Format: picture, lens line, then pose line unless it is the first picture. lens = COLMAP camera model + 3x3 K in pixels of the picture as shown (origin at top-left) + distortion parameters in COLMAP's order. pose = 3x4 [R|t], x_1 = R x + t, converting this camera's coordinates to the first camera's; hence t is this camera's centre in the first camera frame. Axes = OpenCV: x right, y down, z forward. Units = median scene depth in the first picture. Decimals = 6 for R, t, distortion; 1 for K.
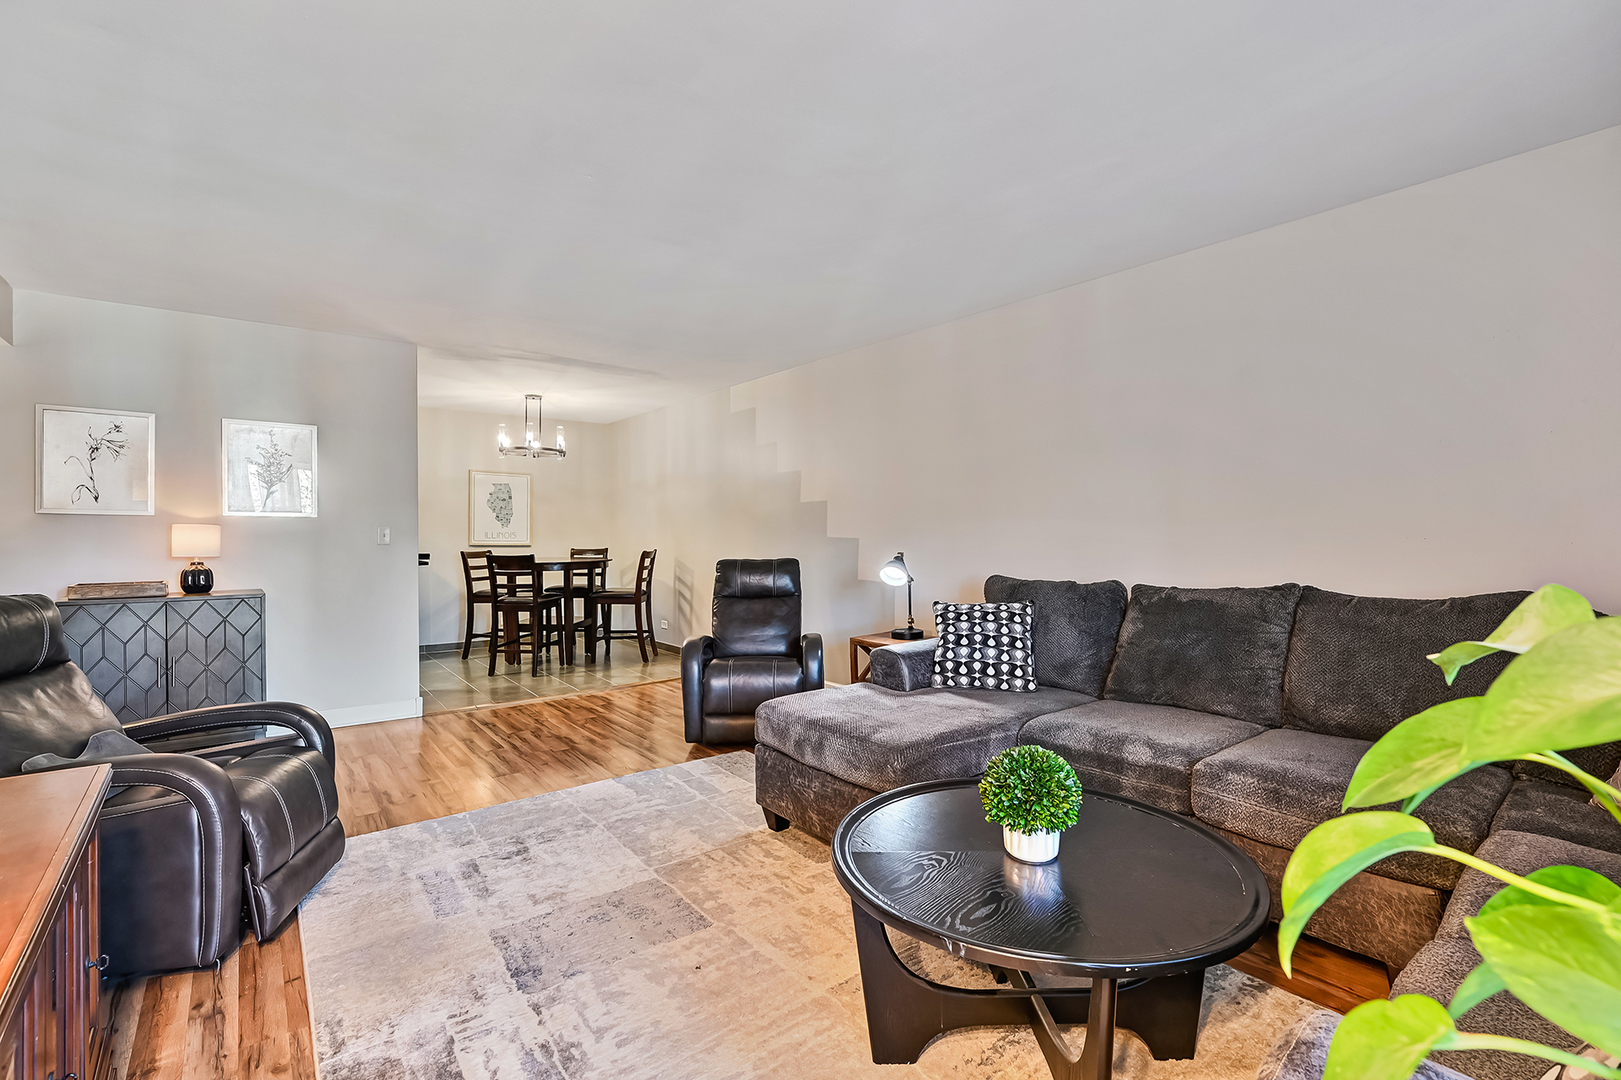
lens RADIAL K [[713.8, 0, 810.5], [0, 713.8, 540.0], [0, 0, 1]] dist [0.000086, 0.000060]
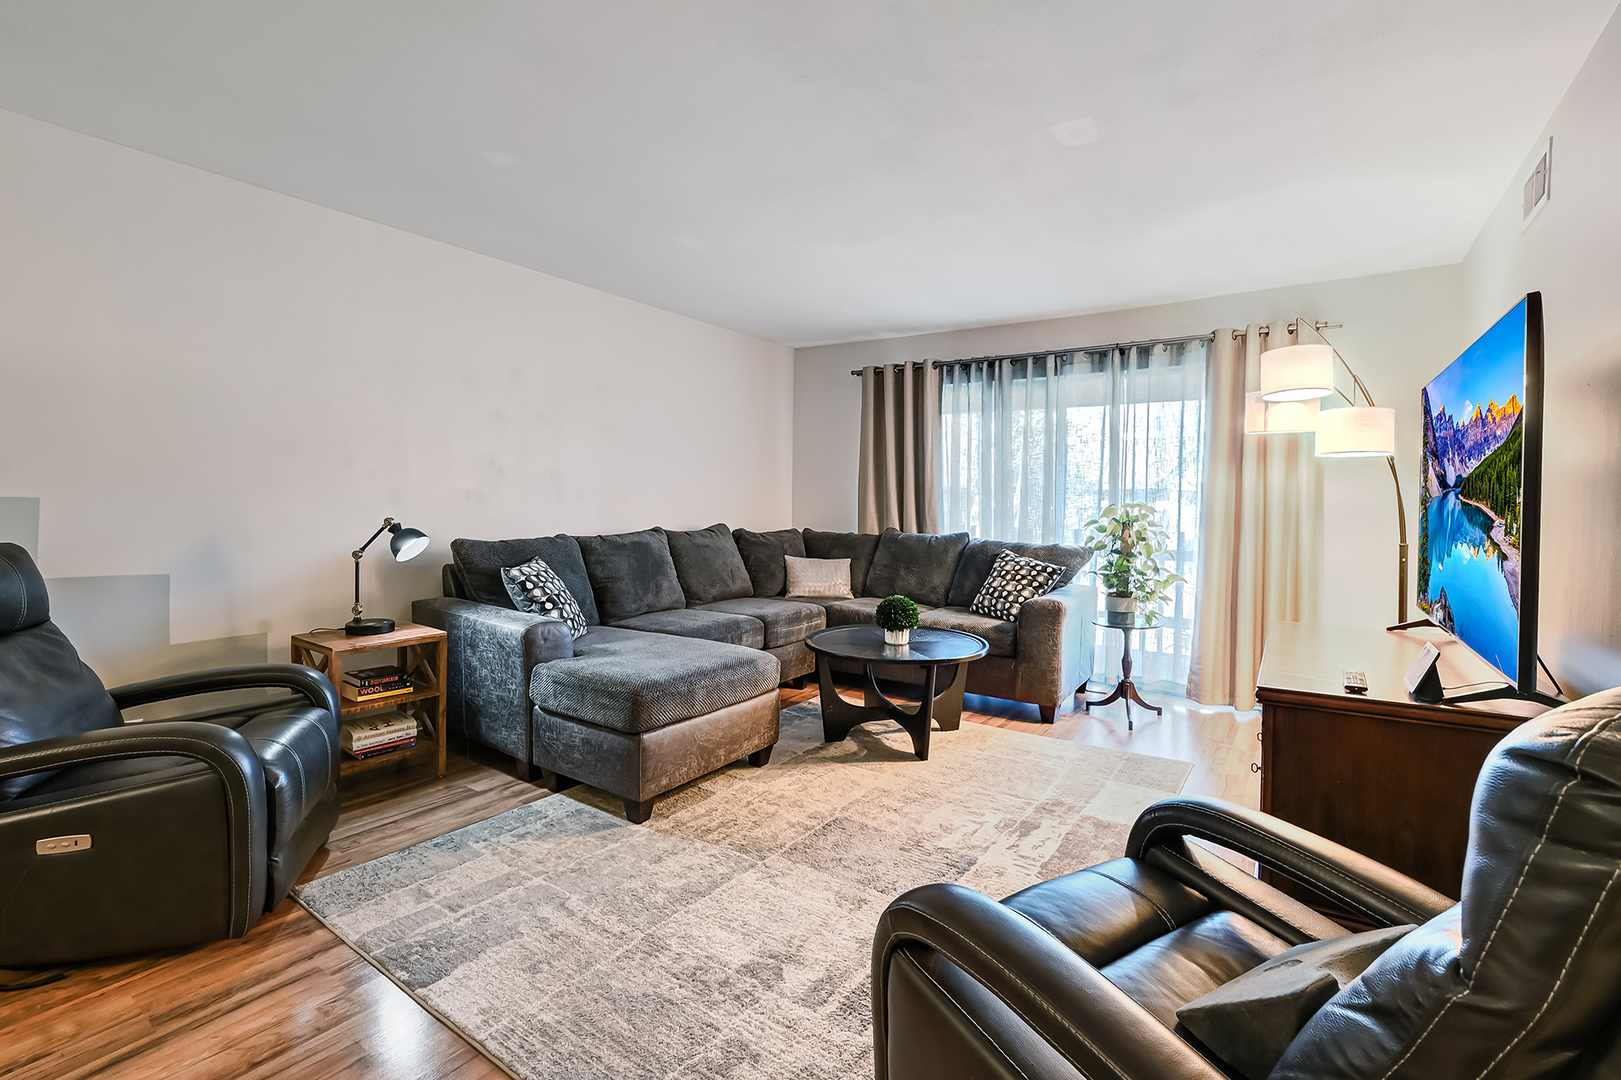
lens RADIAL K [[713.8, 0, 810.5], [0, 713.8, 540.0], [0, 0, 1]] dist [0.000086, 0.000060]
pose [[-0.276046, -0.053935, 0.959630, -1.019860], [0.003100, 0.998369, 0.057004, -0.003938], [-0.961139, 0.018711, -0.275428, 1.099184]]
